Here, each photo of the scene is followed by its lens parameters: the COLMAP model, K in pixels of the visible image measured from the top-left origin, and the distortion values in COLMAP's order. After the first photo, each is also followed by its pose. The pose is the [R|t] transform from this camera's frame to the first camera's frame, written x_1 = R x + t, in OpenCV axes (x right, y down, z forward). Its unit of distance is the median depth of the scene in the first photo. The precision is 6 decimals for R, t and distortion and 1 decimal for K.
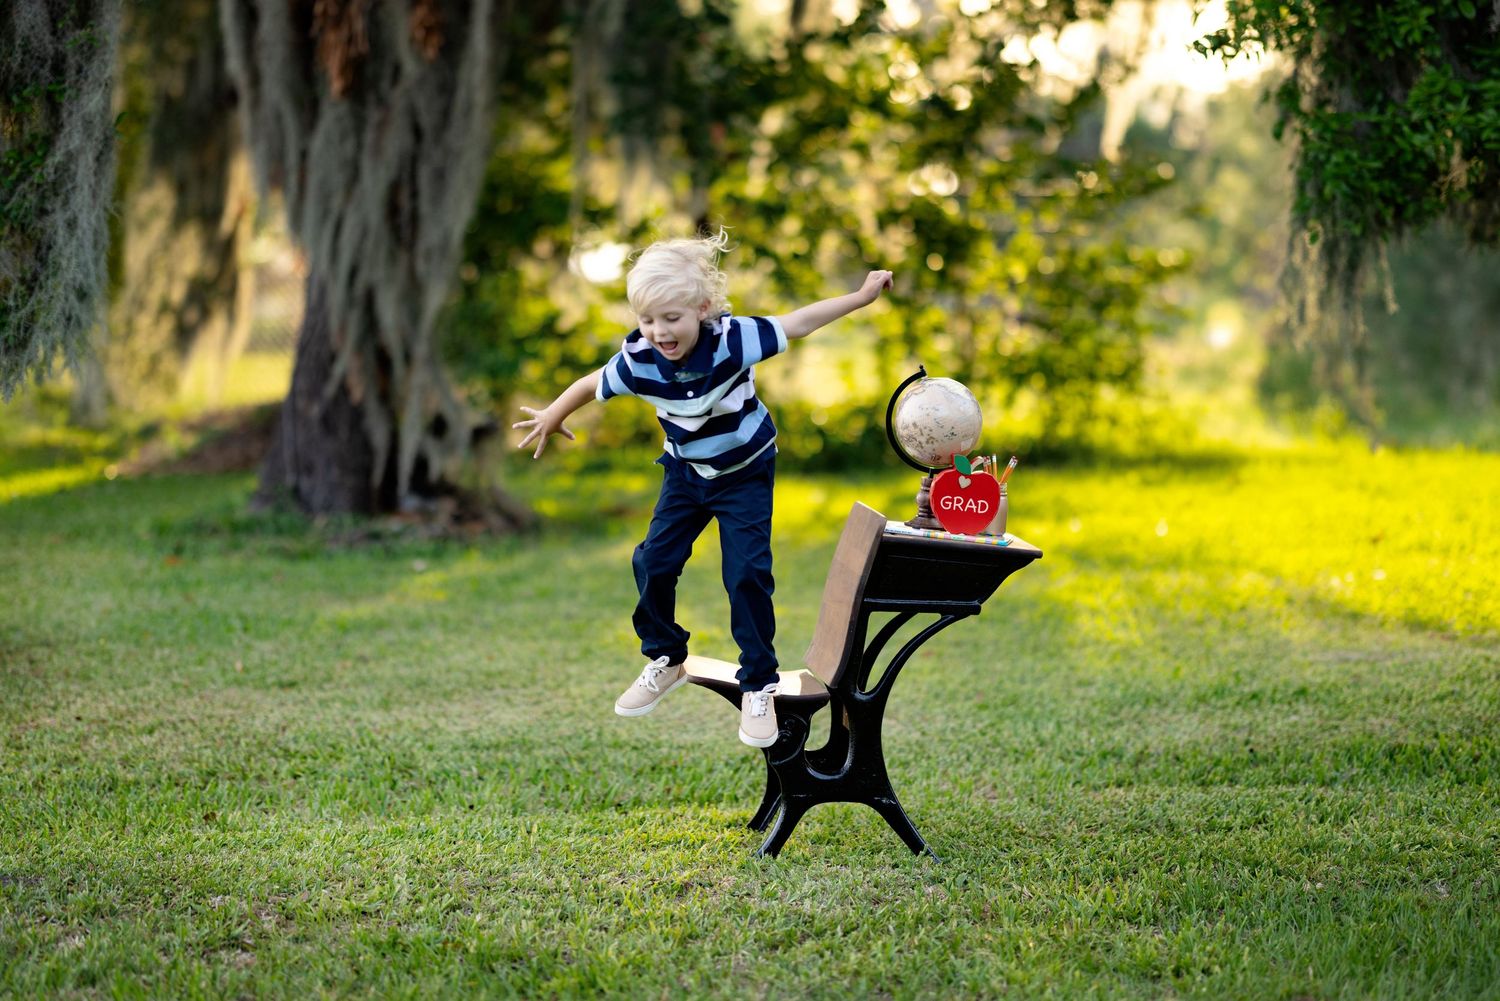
lens RADIAL K [[3664.4, 0, 750.0], [0, 3664.4, 500.5], [0, 0, 1]] dist [0.025419, -0.010934]
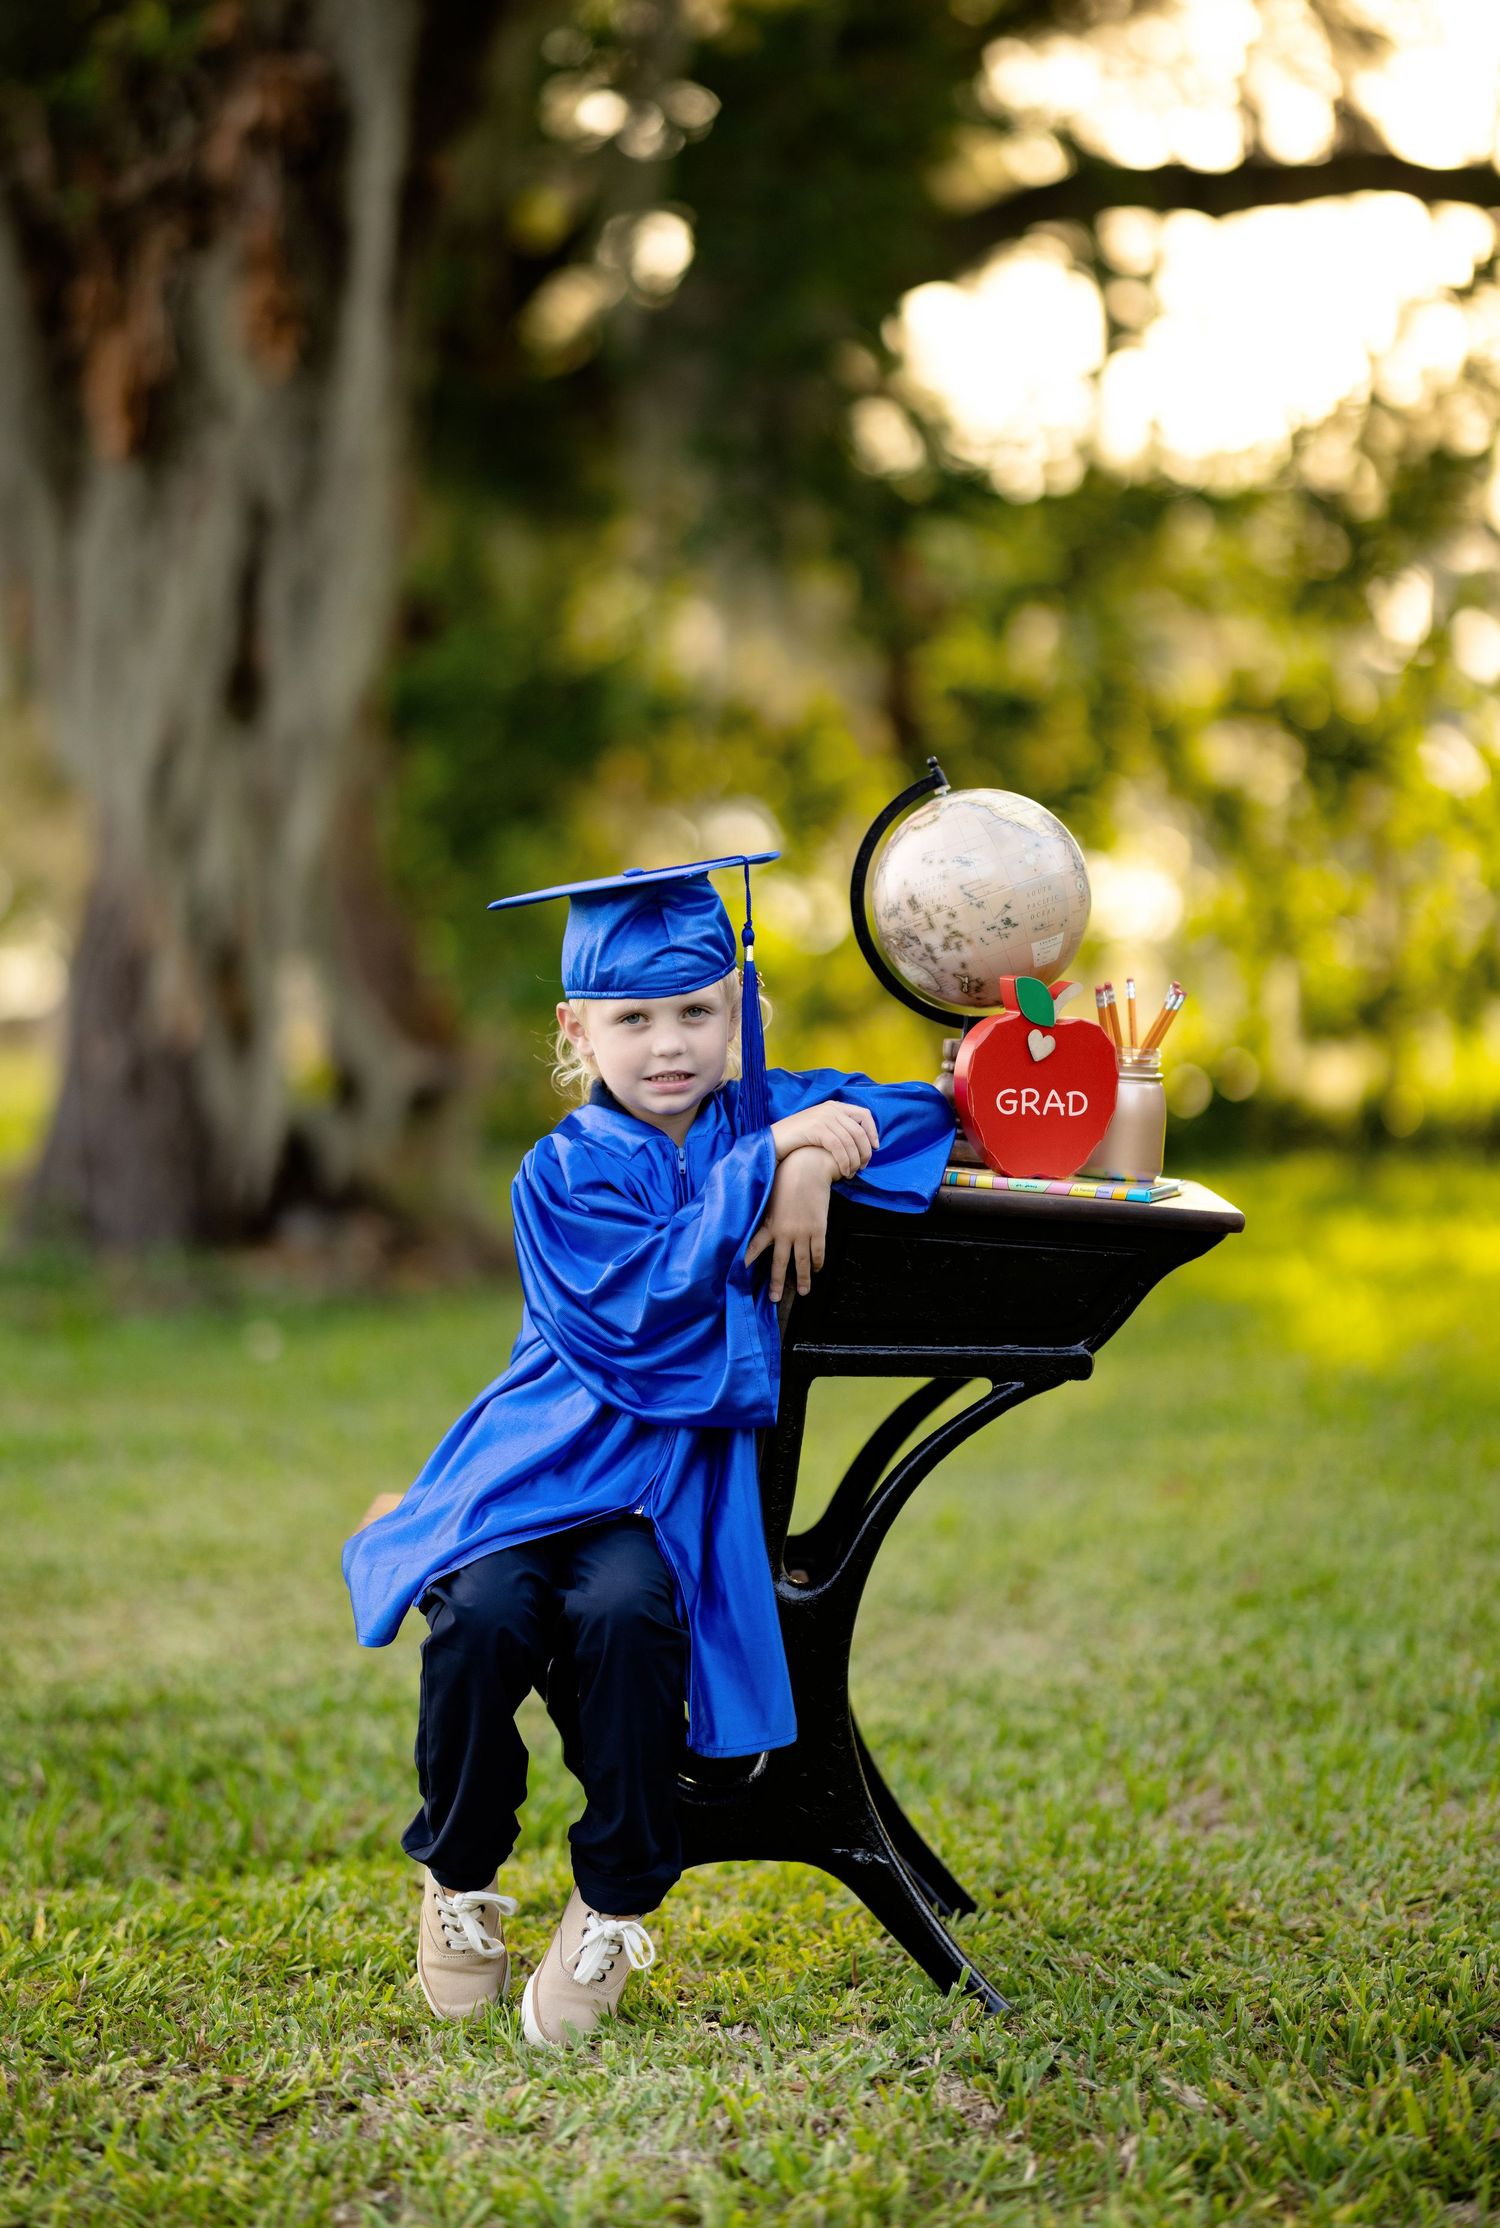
lens RADIAL K [[5439.2, 0, 750.0], [0, 5439.2, 1114.0], [0, 0, 1]] dist [0.011689, 0.001595]
pose [[0.996152, -0.024623, -0.084118, 0.064219], [0.022043, 0.999262, -0.031463, 0.016999], [0.084830, 0.029488, 0.995959, 0.347673]]
